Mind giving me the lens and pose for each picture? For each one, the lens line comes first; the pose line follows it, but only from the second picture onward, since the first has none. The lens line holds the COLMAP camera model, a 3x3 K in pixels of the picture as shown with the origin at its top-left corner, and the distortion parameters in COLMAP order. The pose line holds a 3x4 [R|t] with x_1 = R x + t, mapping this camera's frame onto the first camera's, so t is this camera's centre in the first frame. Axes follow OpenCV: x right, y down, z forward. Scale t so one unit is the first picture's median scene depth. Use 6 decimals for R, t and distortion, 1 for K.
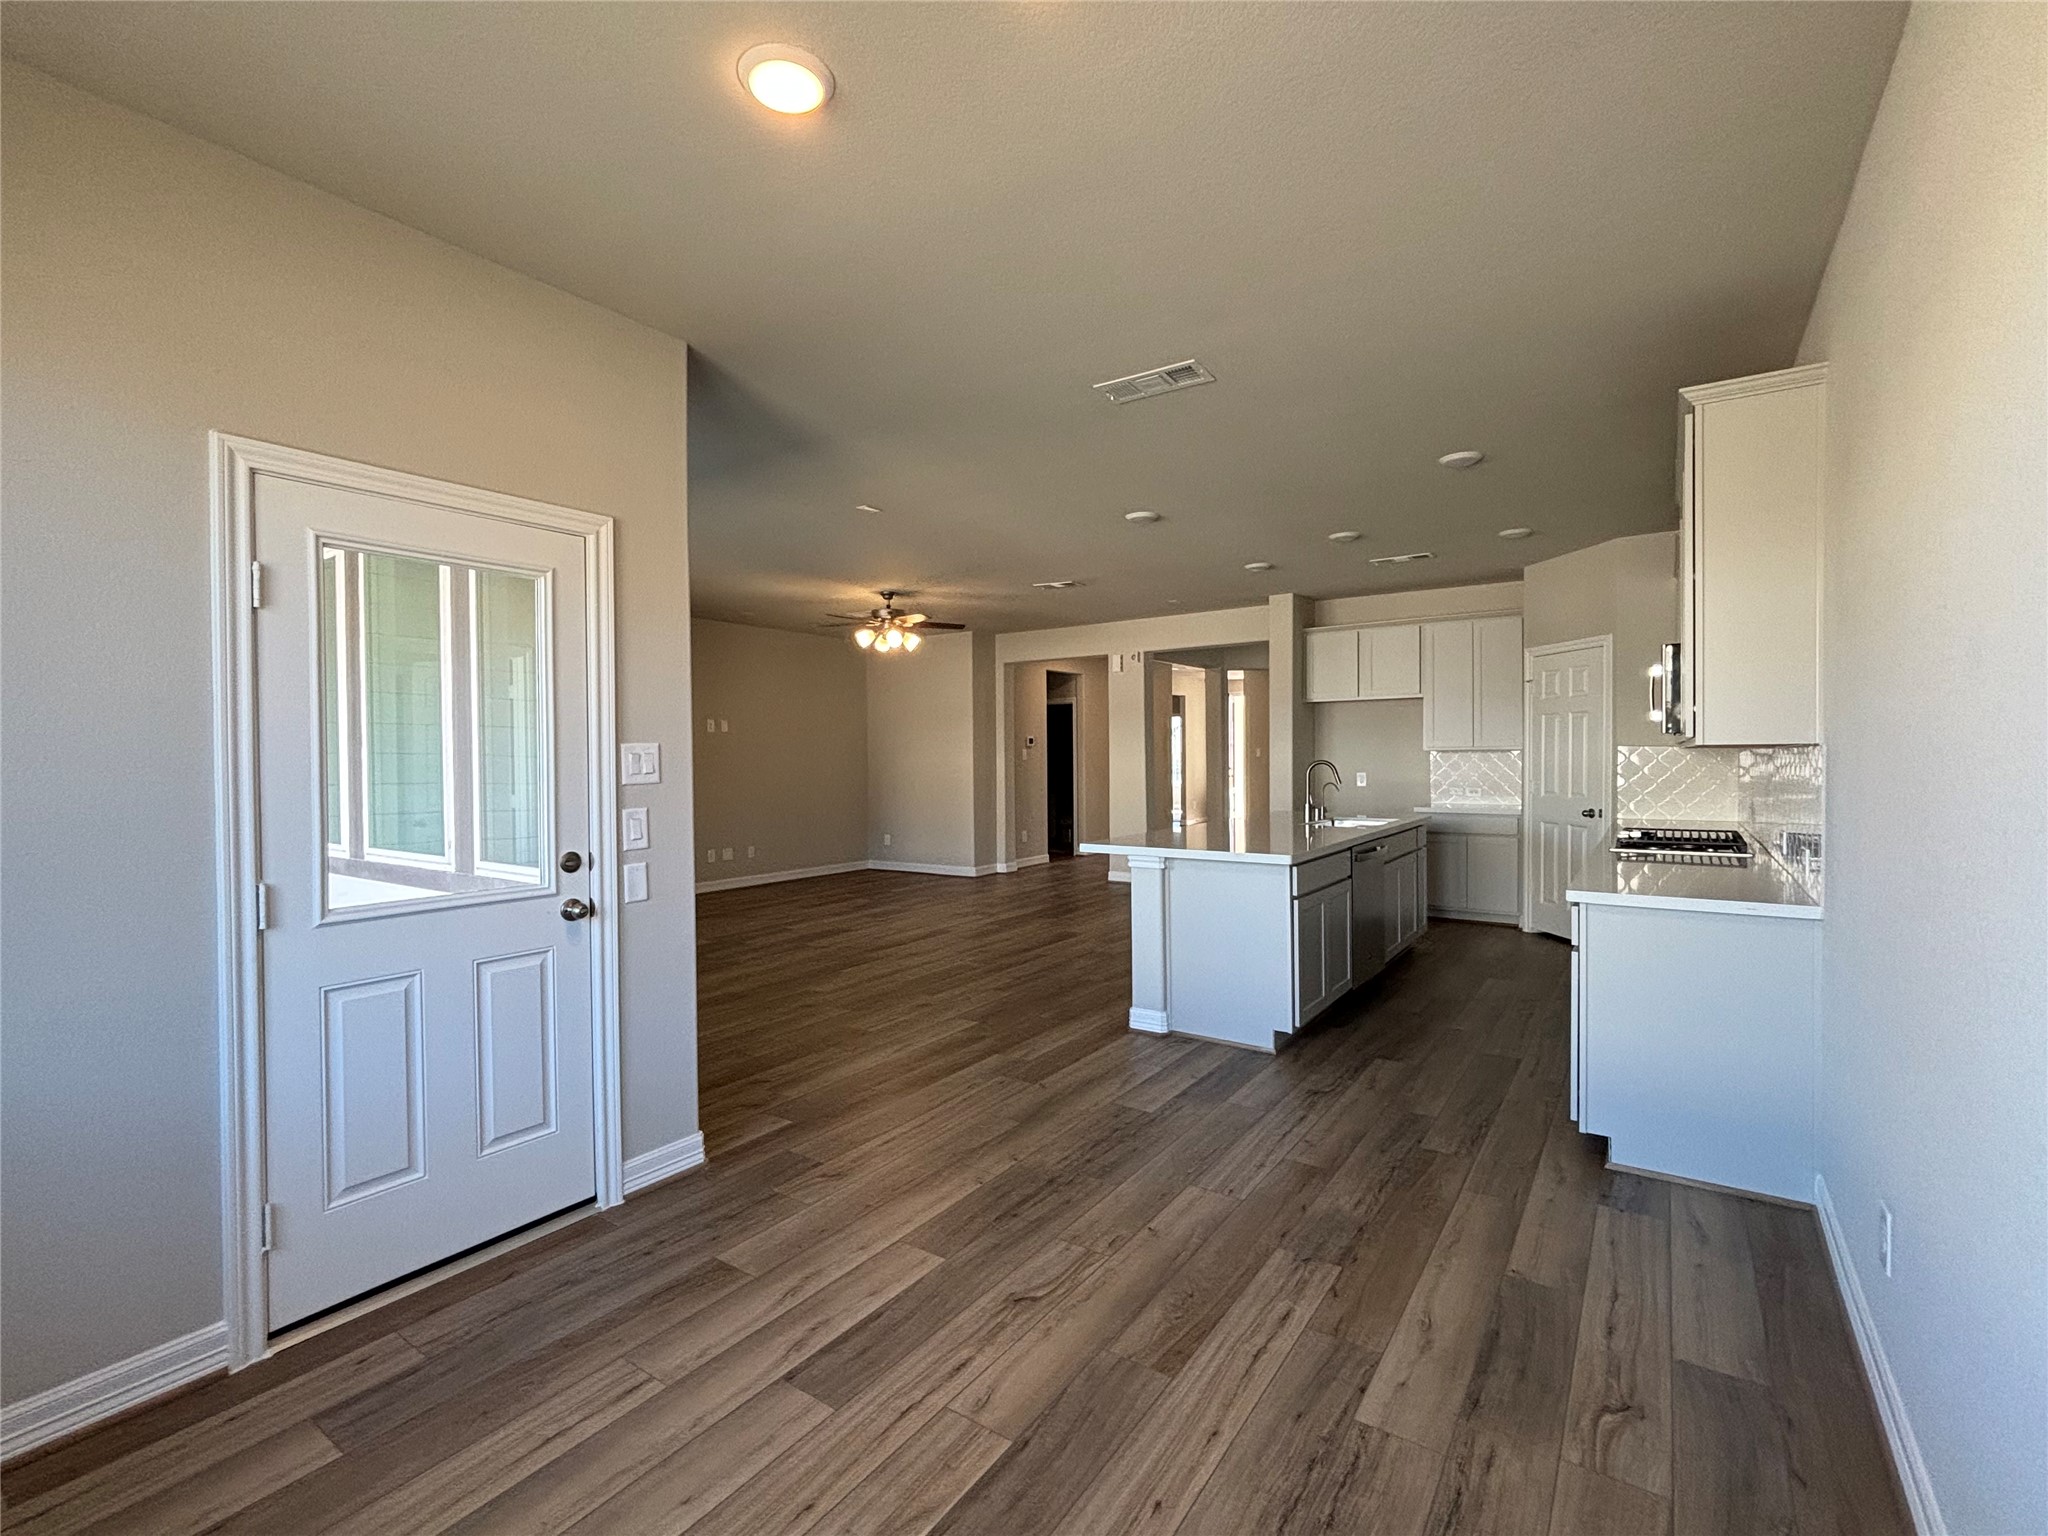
lens RADIAL K [[916.3, 0, 1019.9], [0, 916.3, 769.2], [0, 0, 1]] dist [-0.000095, 0.000142]
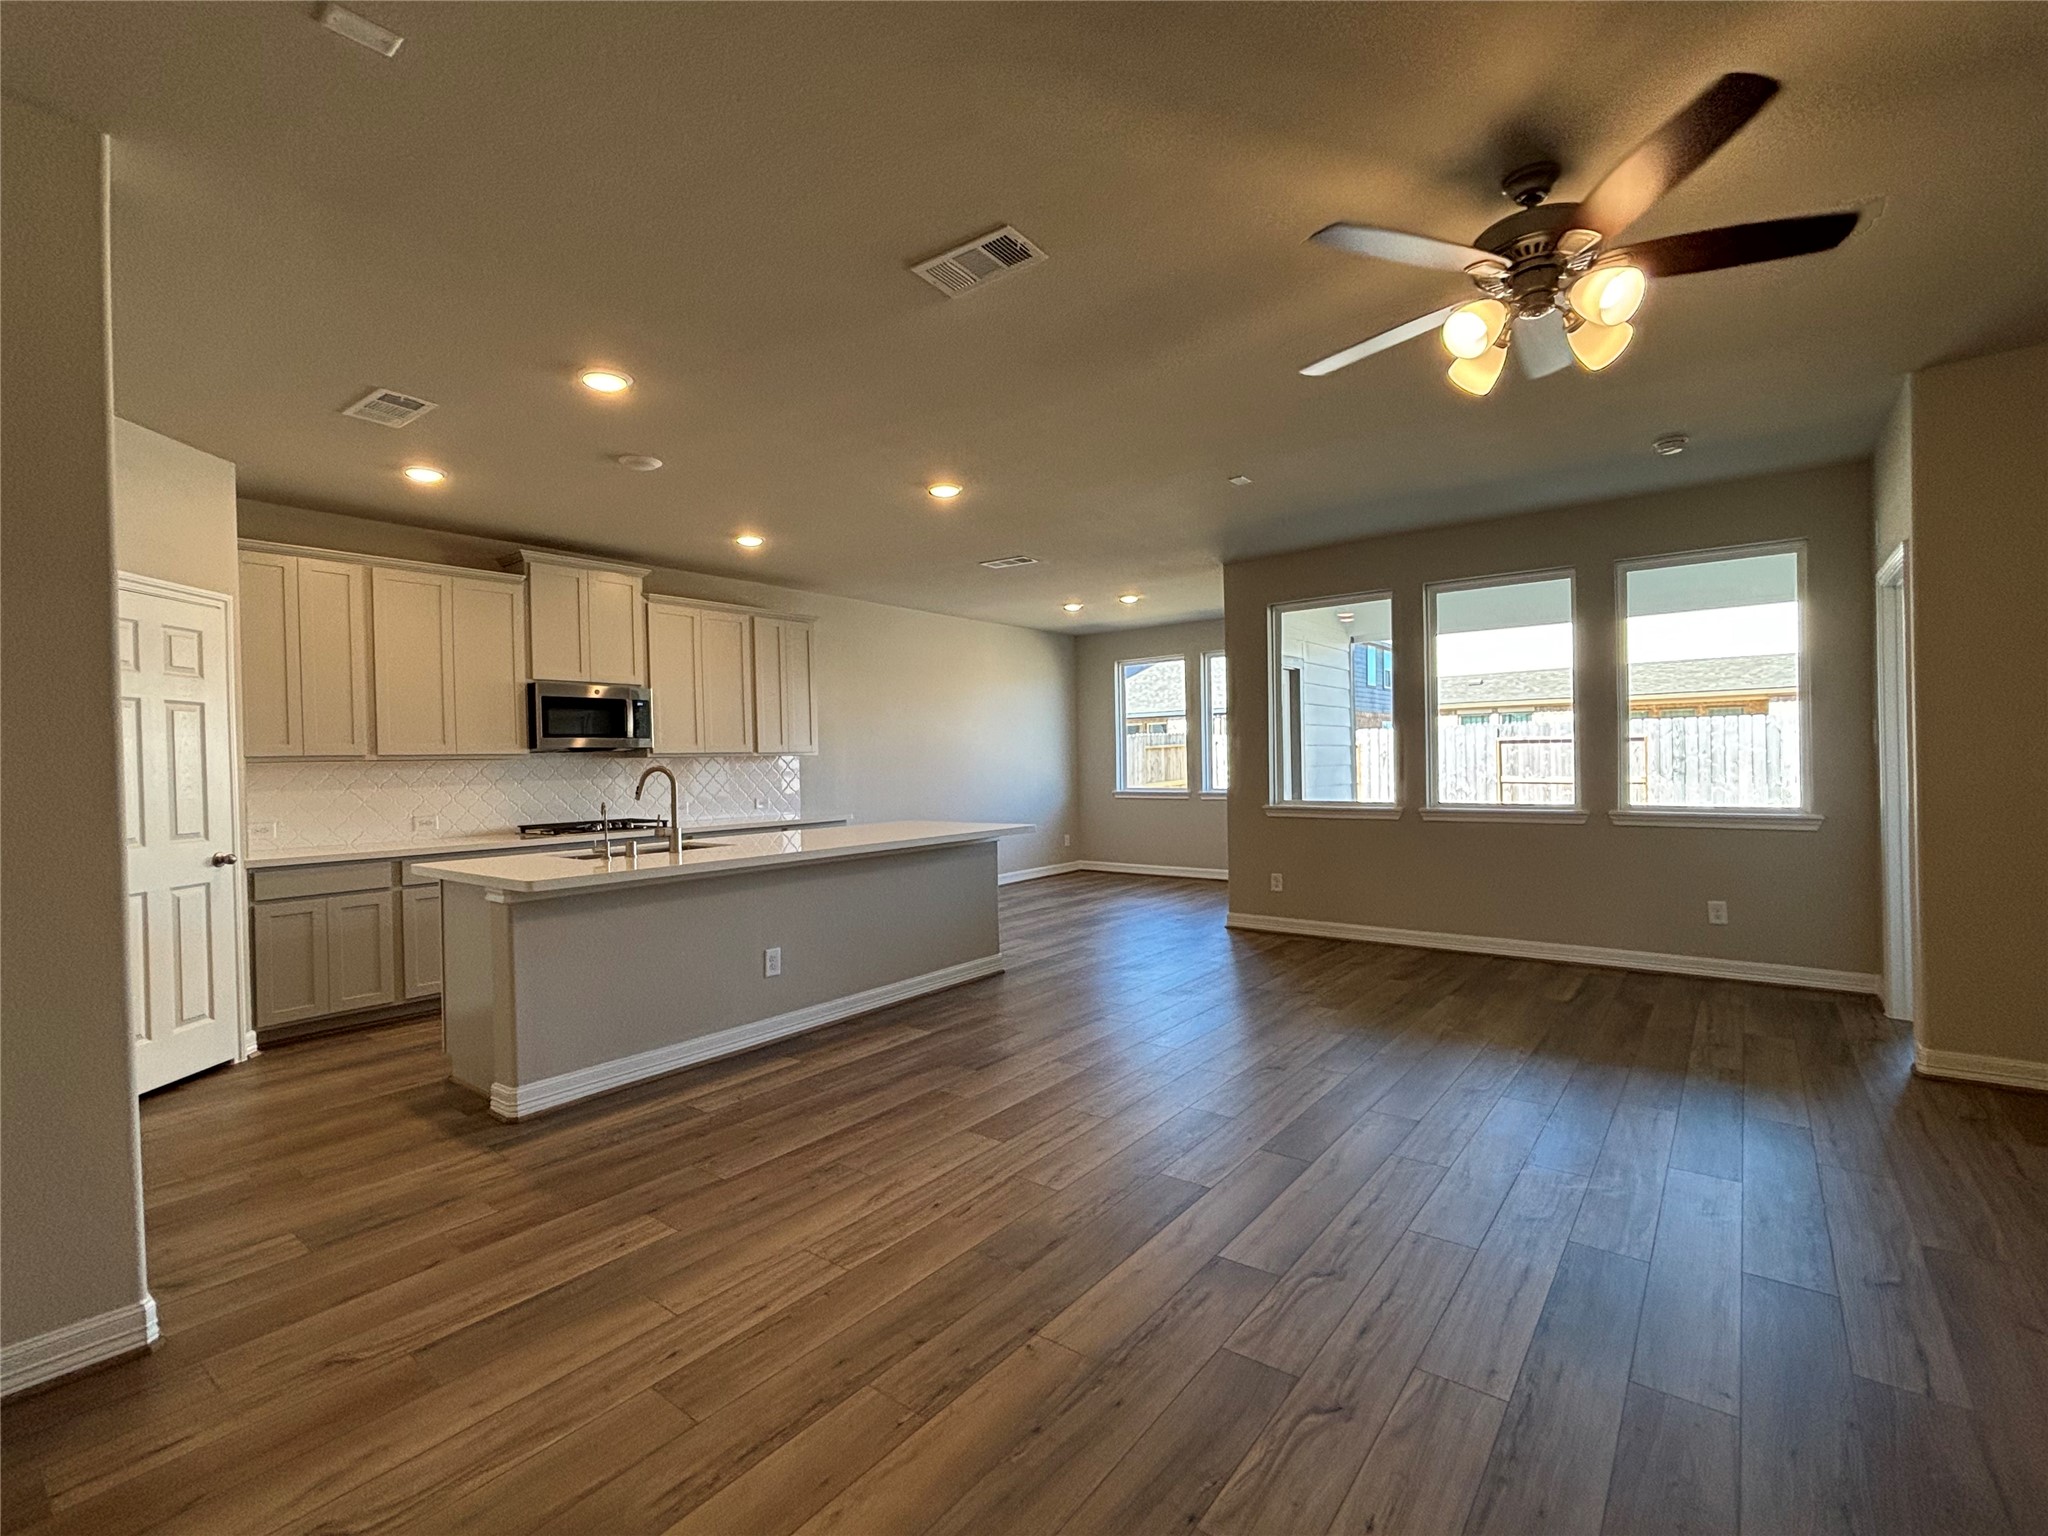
lens RADIAL K [[916.3, 0, 1019.9], [0, 916.3, 769.2], [0, 0, 1]] dist [-0.000095, 0.000142]
pose [[-0.998103, 0.027083, 0.055287, 0.022553], [0.028465, 0.999297, 0.024379, -0.027829], [-0.054587, 0.025907, -0.998173, 2.623551]]
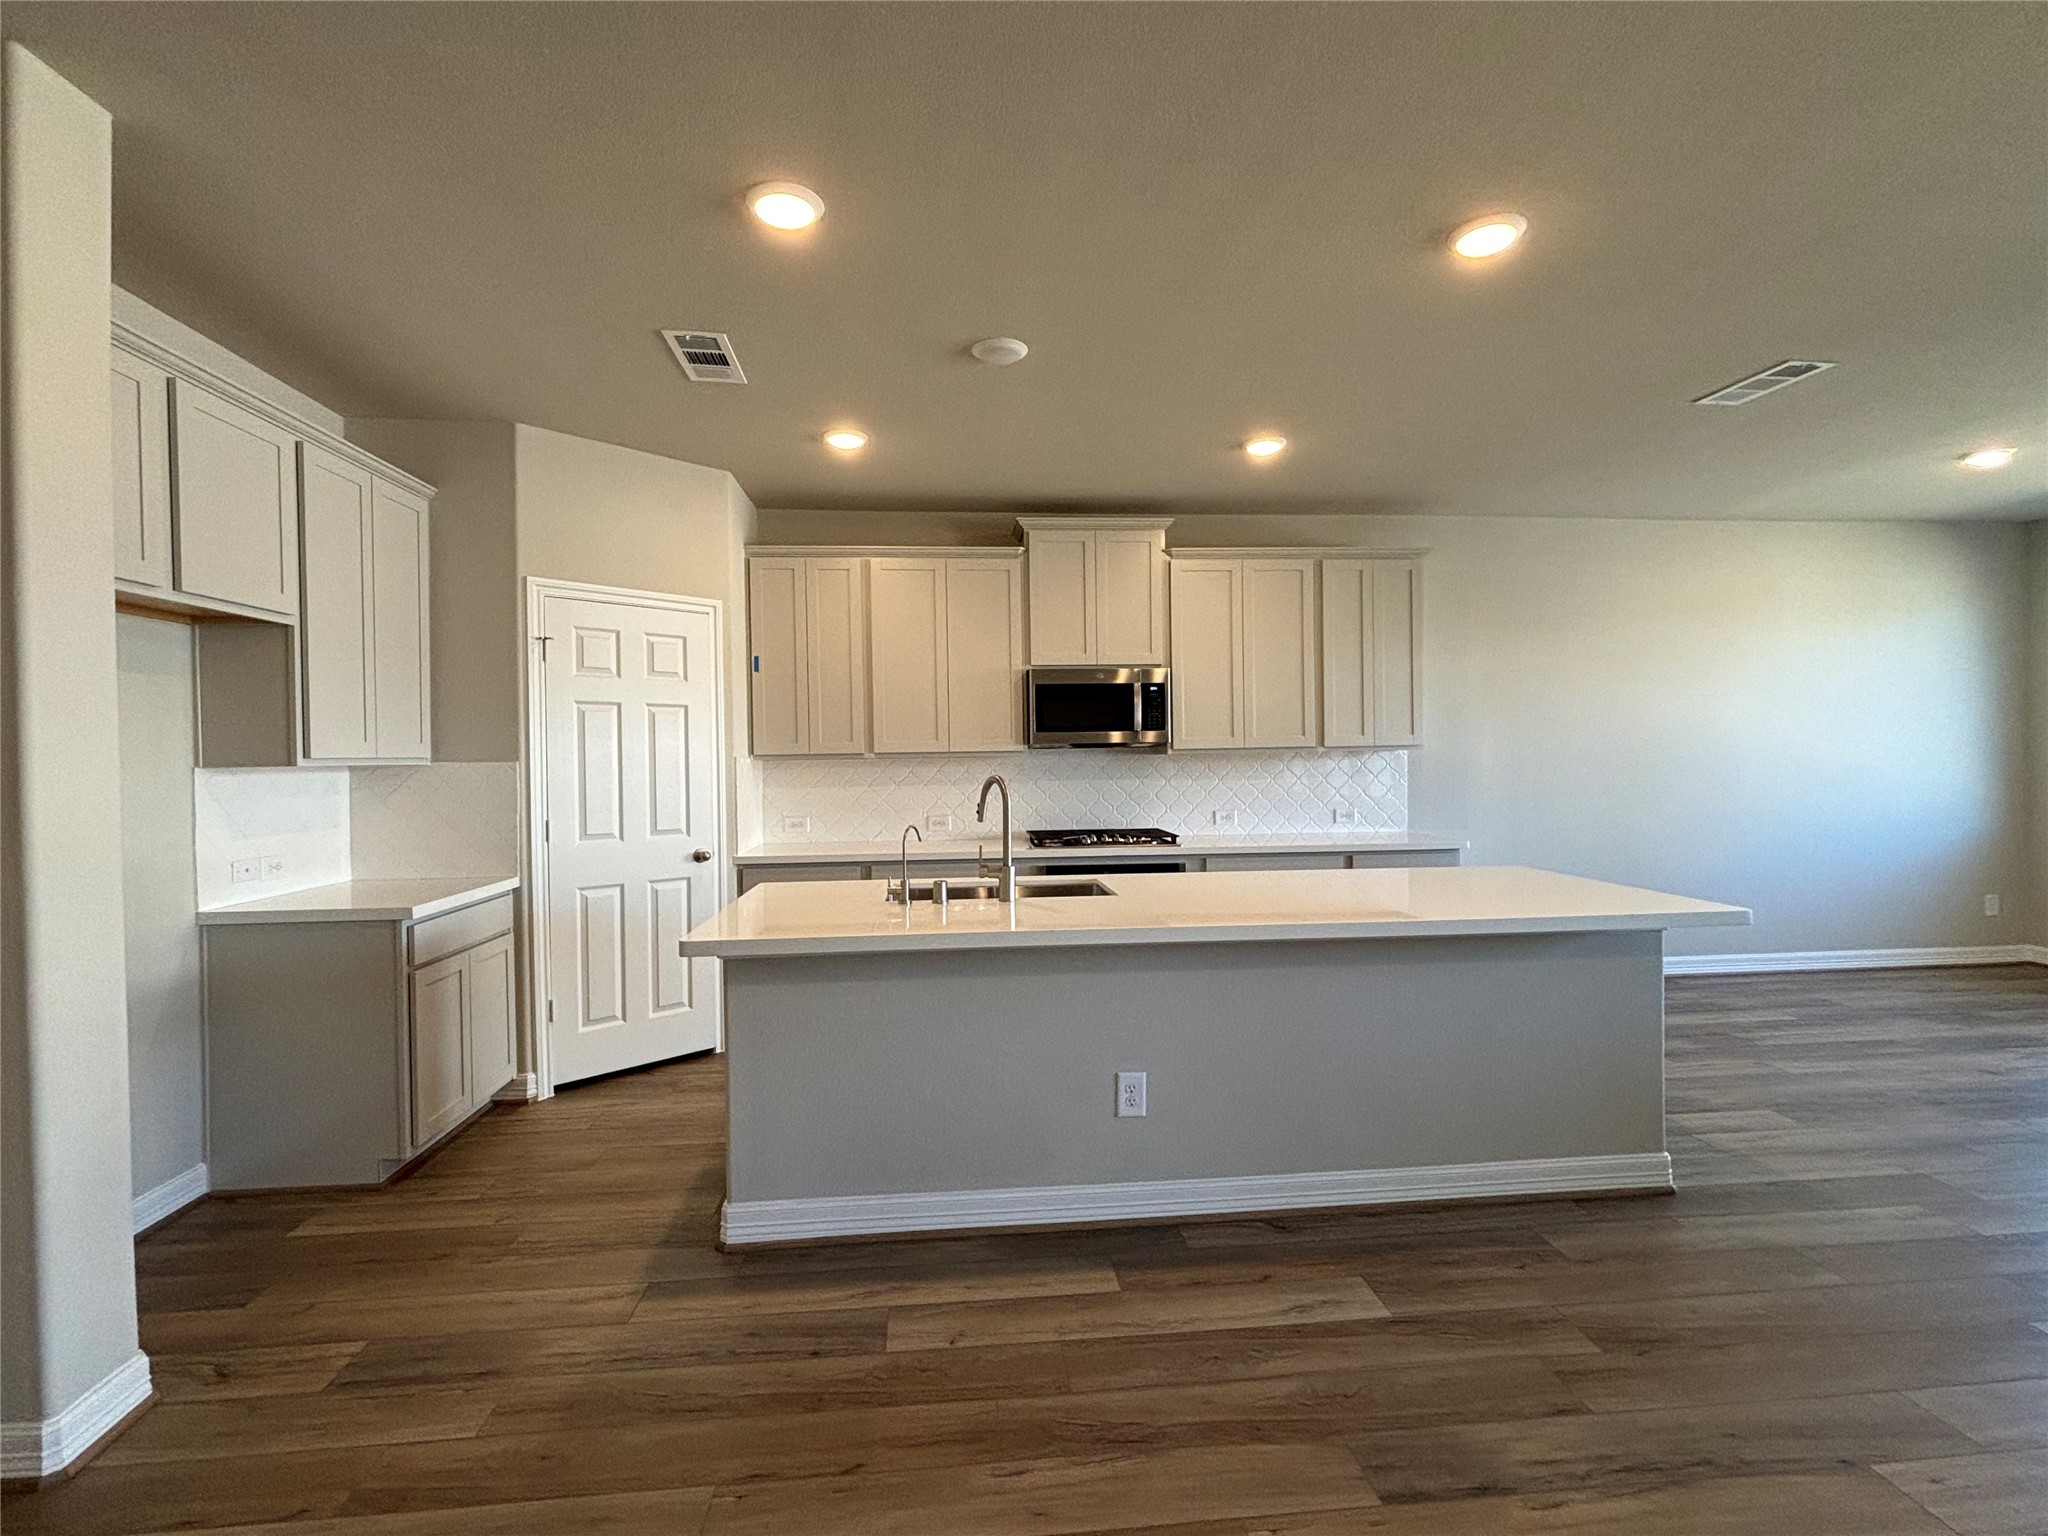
lens RADIAL K [[926.5, 0, 1023.9], [0, 926.5, 765.8], [0, 0, 1]] dist [0.002116, 0.000159]
pose [[-0.648283, 0.008692, 0.761350, -0.093132], [0.028621, 0.999506, 0.012959, -0.034623], [-0.760862, 0.030191, -0.648211, 2.039794]]
